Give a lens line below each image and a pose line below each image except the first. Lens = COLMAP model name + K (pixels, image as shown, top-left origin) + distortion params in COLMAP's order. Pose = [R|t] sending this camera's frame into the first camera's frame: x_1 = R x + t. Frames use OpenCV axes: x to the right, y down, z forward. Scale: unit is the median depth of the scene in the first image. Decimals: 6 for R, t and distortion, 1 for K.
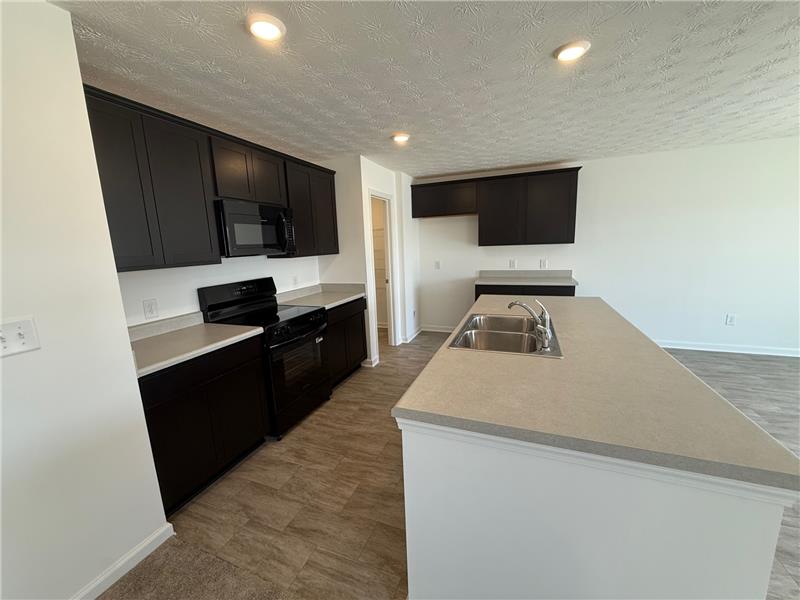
lens RADIAL K [[318.0, 0, 398.1], [0, 318.0, 297.7], [0, 0, 1]] dist [-0.000351, 0.000022]
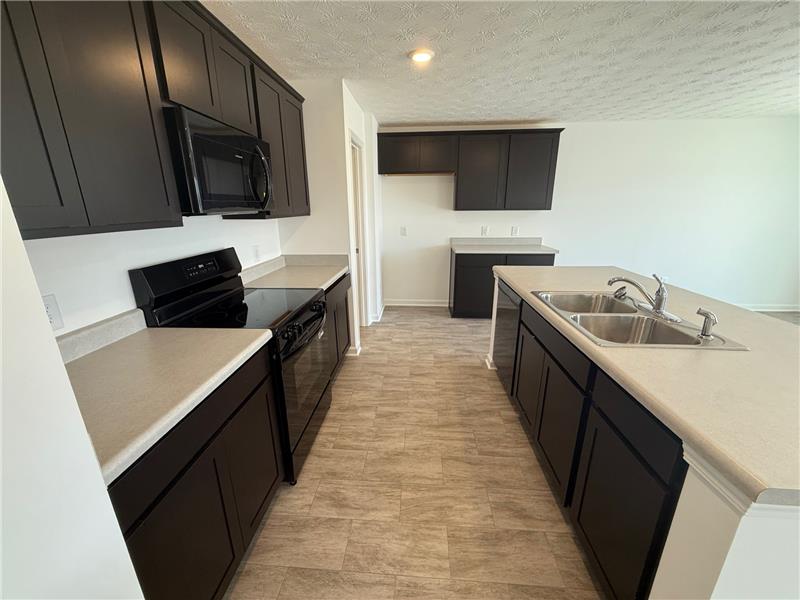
lens RADIAL K [[320.2, 0, 398.7], [0, 320.2, 296.6], [0, 0, 1]] dist [0.002077, -0.000106]
pose [[0.953077, -0.053424, 0.297975, -0.265277], [0.023618, 0.994427, 0.102748, -0.022391], [-0.301804, -0.090889, 0.949028, 0.231543]]
